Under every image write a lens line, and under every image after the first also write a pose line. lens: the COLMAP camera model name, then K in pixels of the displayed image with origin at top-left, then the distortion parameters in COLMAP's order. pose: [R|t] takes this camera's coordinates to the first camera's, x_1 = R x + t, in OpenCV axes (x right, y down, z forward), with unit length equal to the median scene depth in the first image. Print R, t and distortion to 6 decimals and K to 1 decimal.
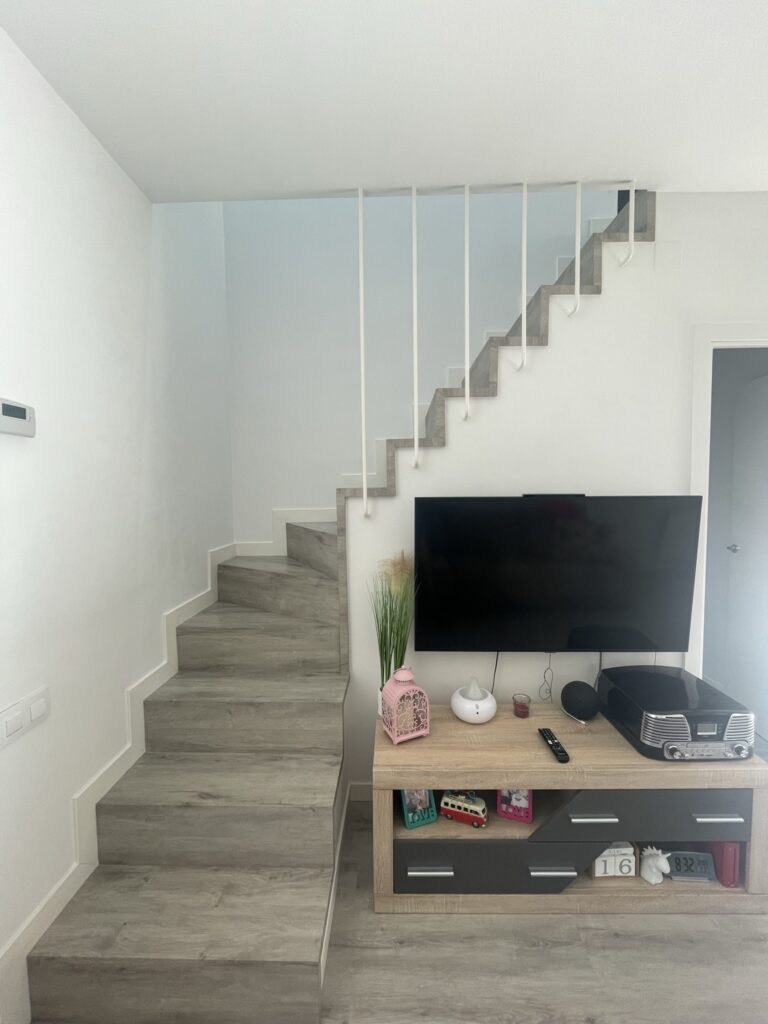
lens RADIAL K [[416.3, 0, 382.6], [0, 416.3, 514.3], [0, 0, 1]] dist [-0.004090, -0.000263]
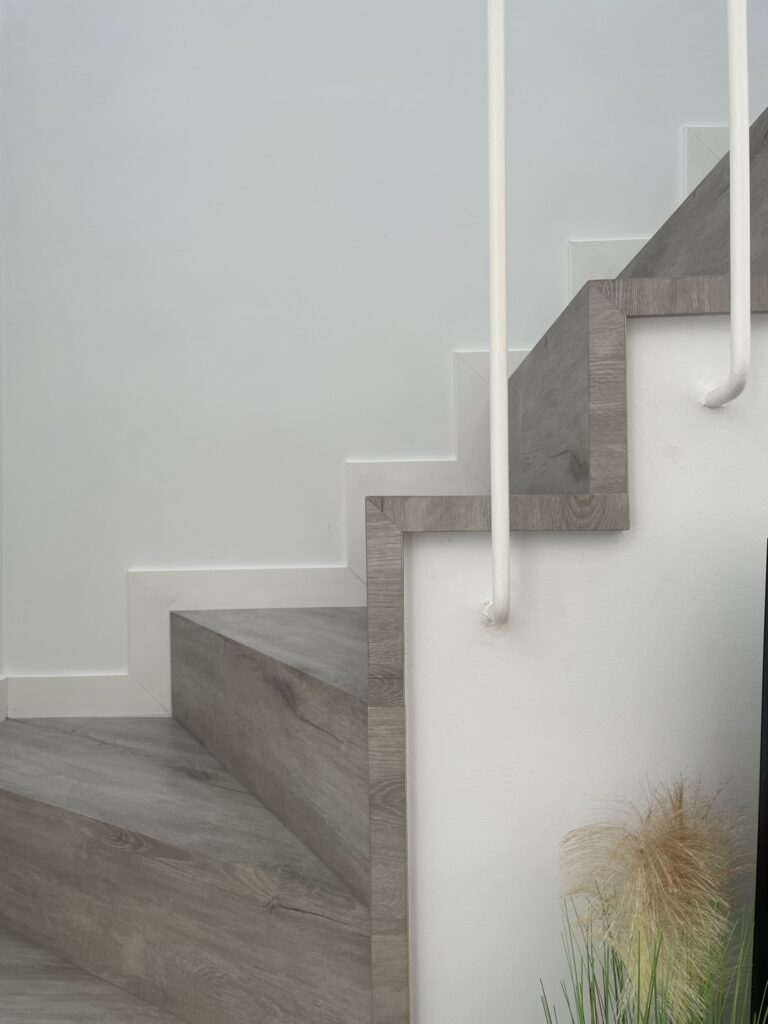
lens RADIAL K [[763.5, 0, 386.2], [0, 763.5, 512.9], [0, 0, 1]] dist [-0.009010, -0.003170]
pose [[0.999956, 0.006931, 0.006293, -0.097512], [-0.006531, 0.998081, -0.061574, -0.025617], [-0.006708, 0.061531, 0.998083, 0.555837]]
